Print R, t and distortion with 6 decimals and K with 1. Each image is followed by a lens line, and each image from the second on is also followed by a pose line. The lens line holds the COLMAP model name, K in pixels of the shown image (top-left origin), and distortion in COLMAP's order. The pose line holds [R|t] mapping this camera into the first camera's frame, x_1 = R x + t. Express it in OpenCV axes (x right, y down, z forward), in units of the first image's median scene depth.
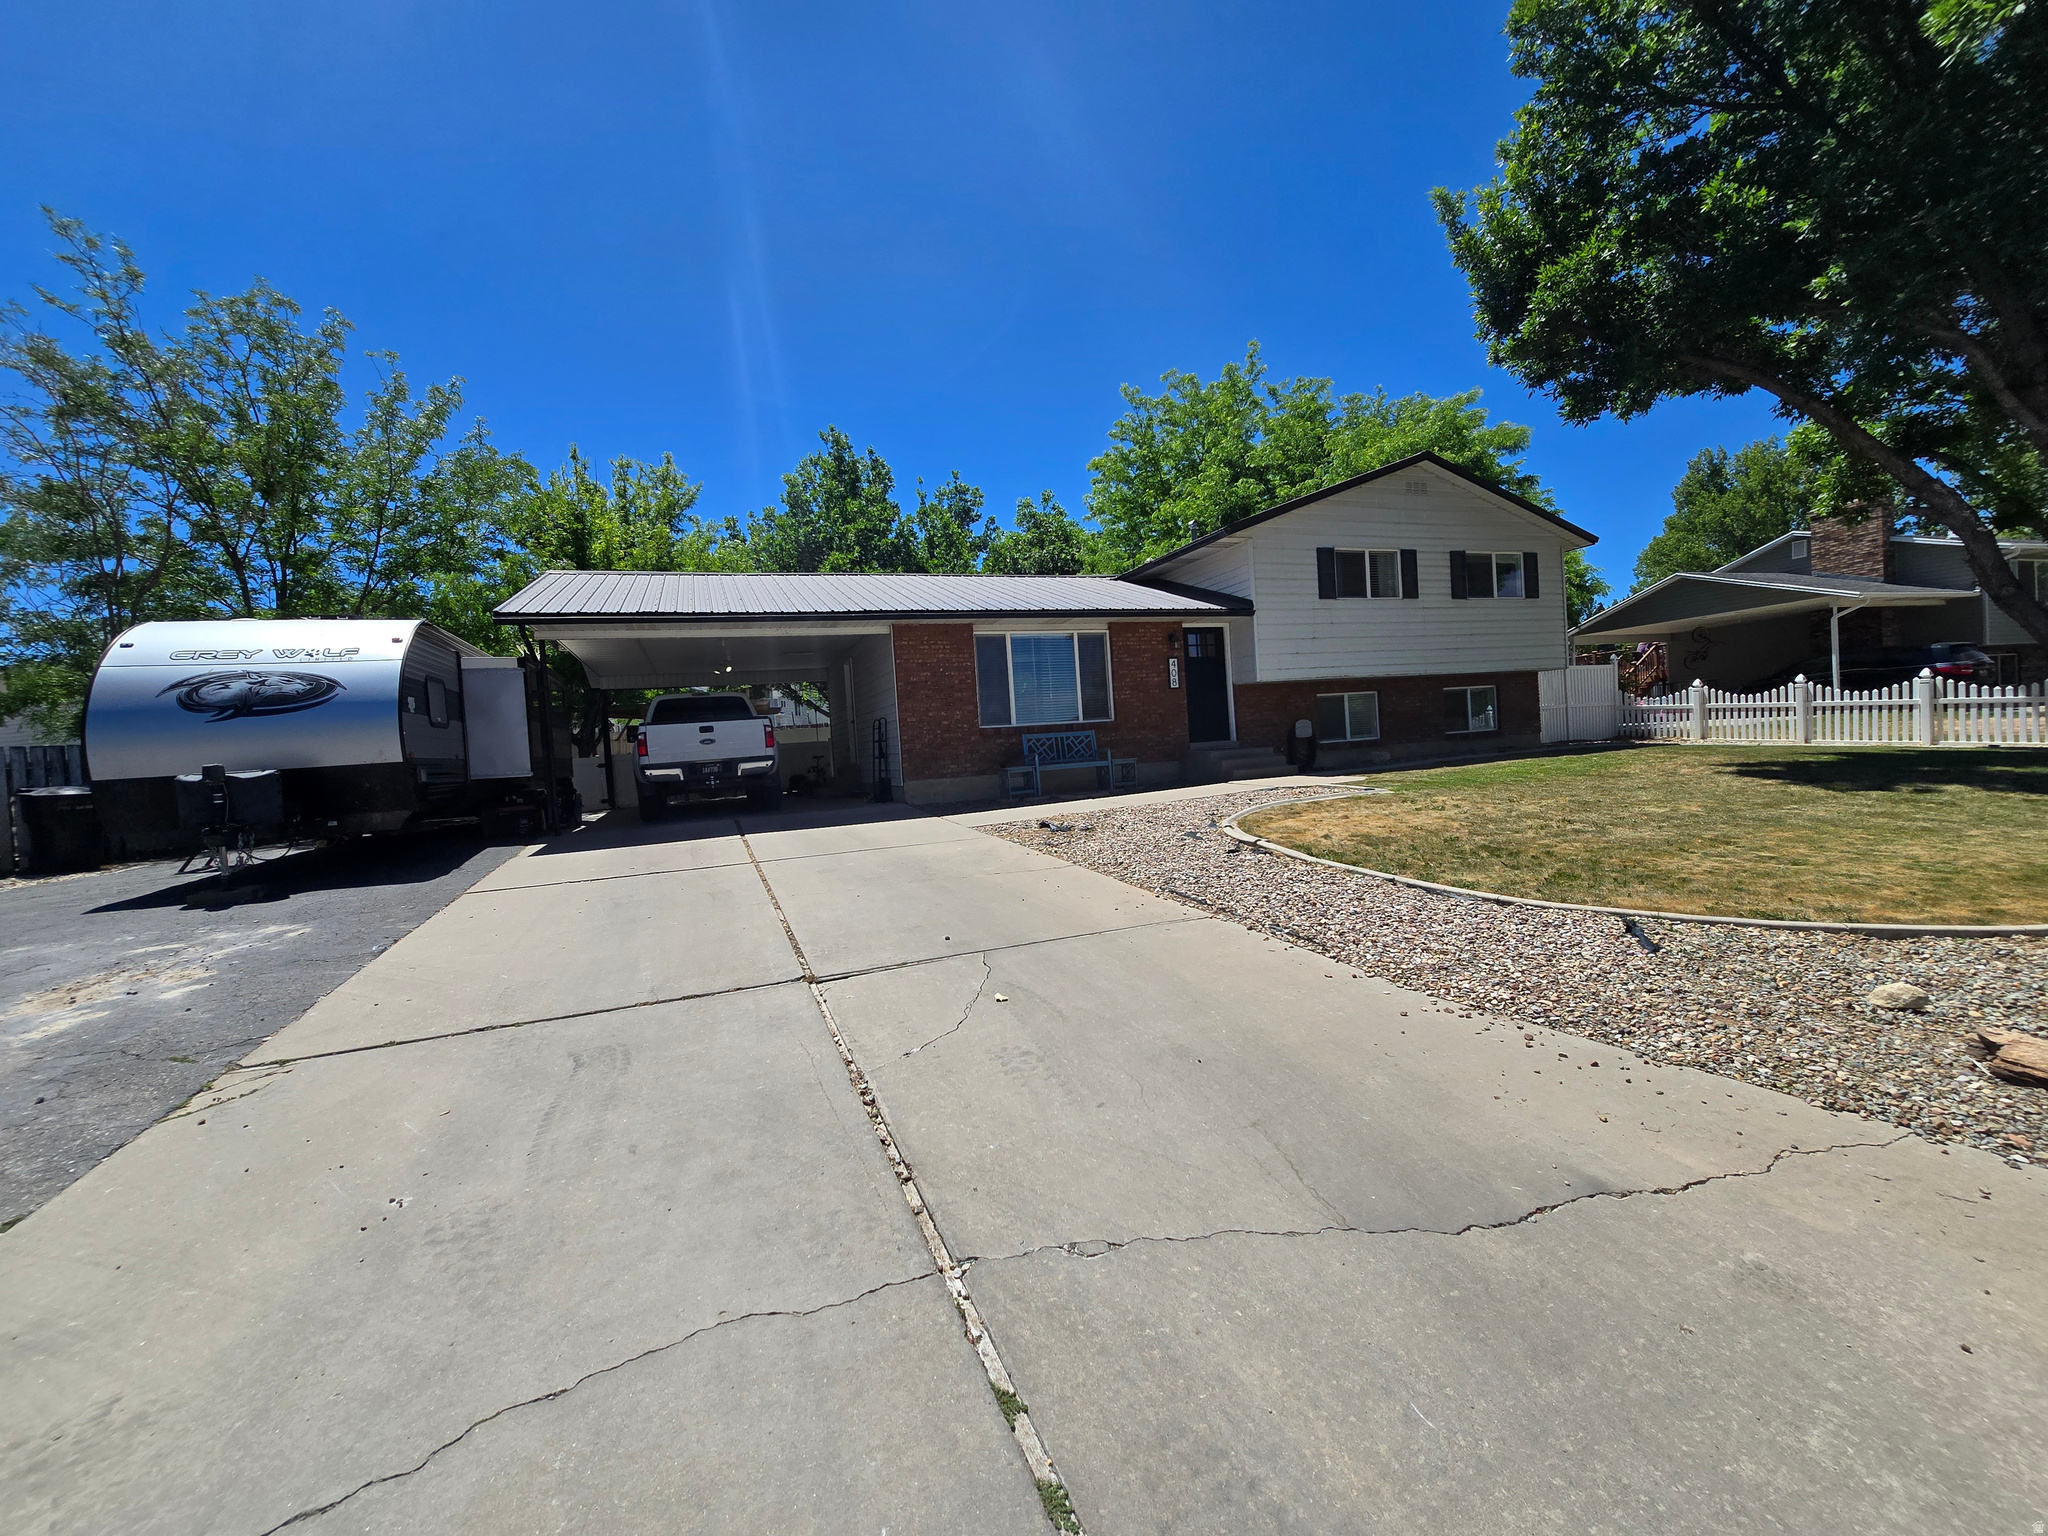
lens RADIAL K [[832.8, 0, 1016.1], [0, 832.8, 777.3], [0, 0, 1]] dist [-0.002965, 0.000583]
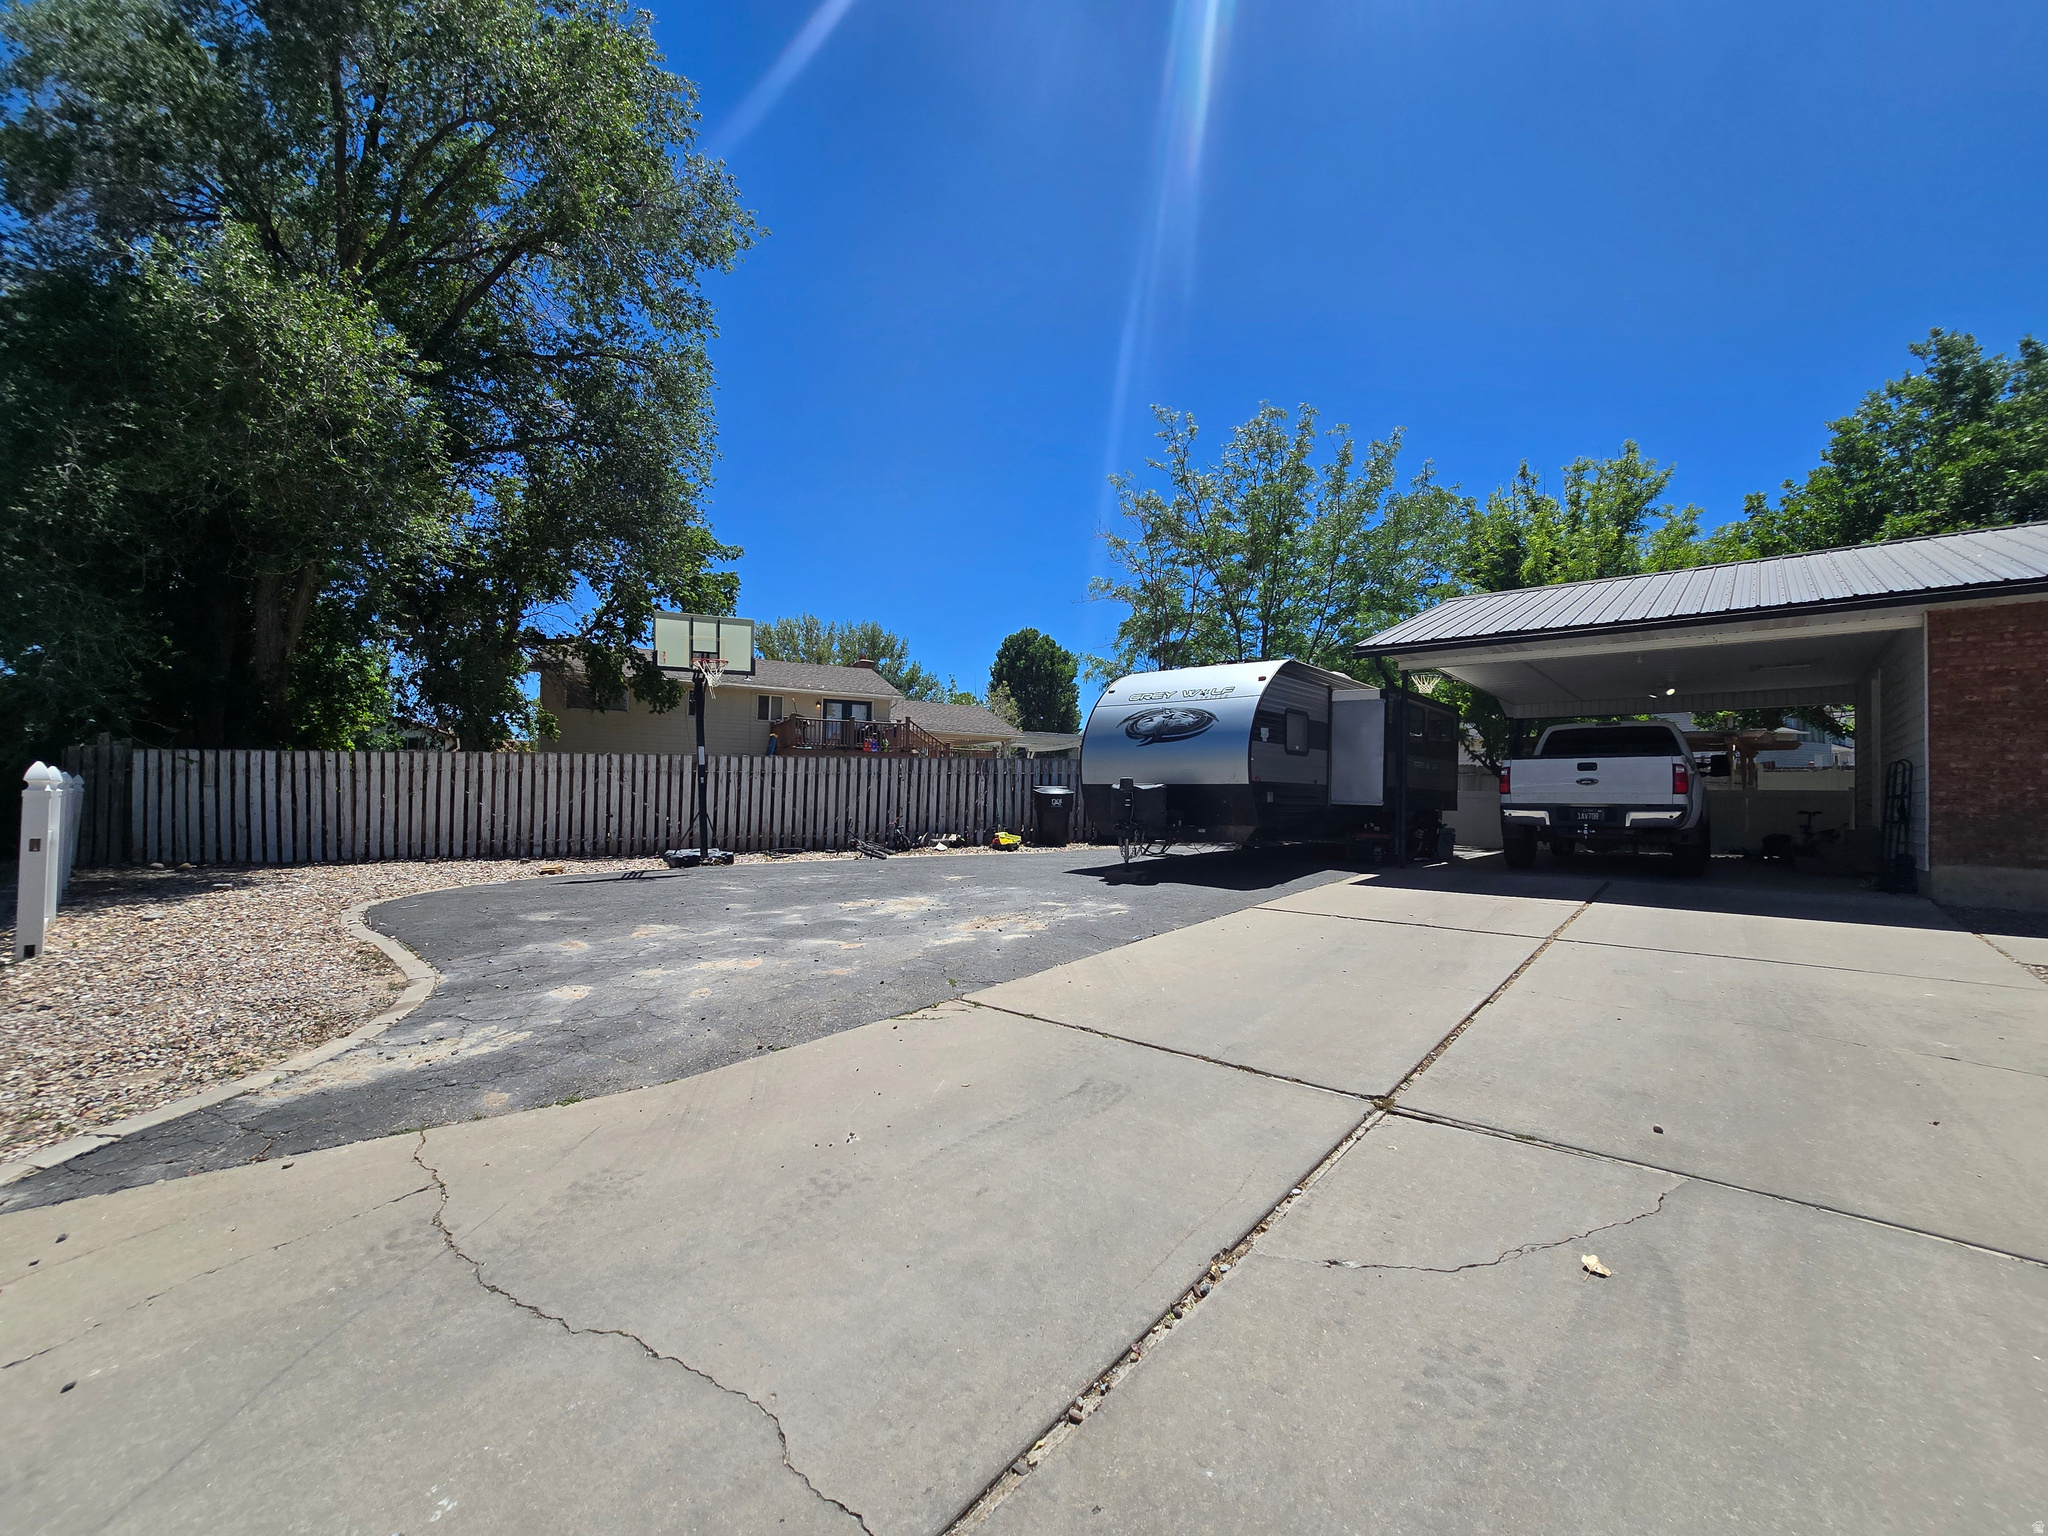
lens RADIAL K [[832.8, 0, 1016.1], [0, 832.8, 777.3], [0, 0, 1]] dist [-0.002965, 0.000583]
pose [[0.472561, 0.053378, -0.879680, 0.128030], [-0.083790, 0.996364, 0.015446, -0.018976], [0.877306, 0.066410, 0.475315, 0.172586]]
